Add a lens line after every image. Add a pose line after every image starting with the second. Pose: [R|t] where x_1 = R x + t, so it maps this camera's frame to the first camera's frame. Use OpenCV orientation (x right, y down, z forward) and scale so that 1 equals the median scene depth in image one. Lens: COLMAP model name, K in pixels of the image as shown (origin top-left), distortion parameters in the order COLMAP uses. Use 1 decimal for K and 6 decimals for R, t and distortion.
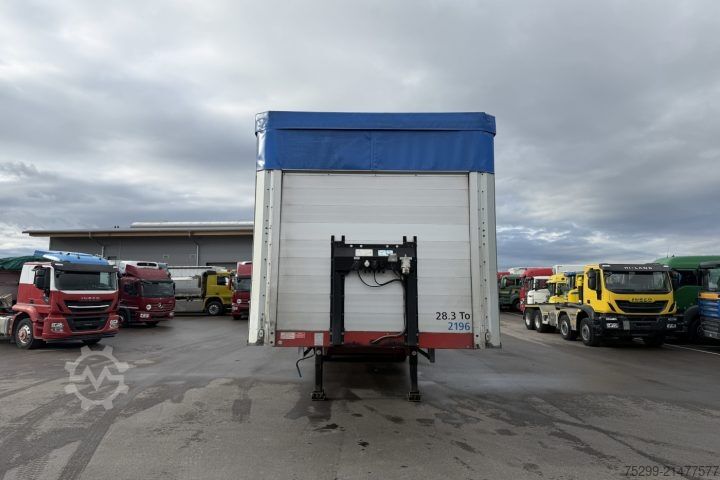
lens RADIAL K [[527.8, 0, 370.7], [0, 527.8, 239.8], [0, 0, 1]] dist [0.059734, -0.053922]
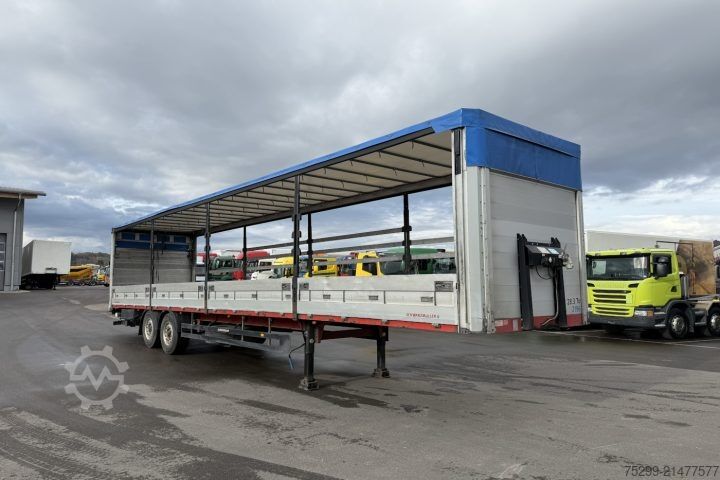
lens RADIAL K [[543.7, 0, 360.0], [0, 543.7, 240.0], [0, 0, 1]] dist [-0.052972, -0.001482]
pose [[0.761245, 0.048396, 0.646656, -0.261195], [-0.074424, 0.997142, 0.012986, 0.004079], [-0.644180, -0.058013, 0.762671, 0.082370]]
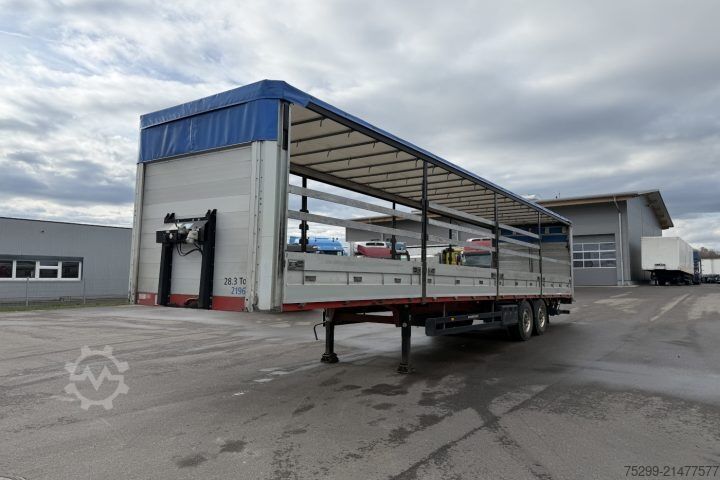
lens RADIAL K [[527.8, 0, 370.7], [0, 527.8, 239.8], [0, 0, 1]] dist [0.059734, -0.053922]
pose [[0.809460, -0.041408, -0.585713, 0.241155], [0.065410, 0.997661, 0.019865, 0.013862], [0.583521, -0.054391, 0.810275, 0.072402]]
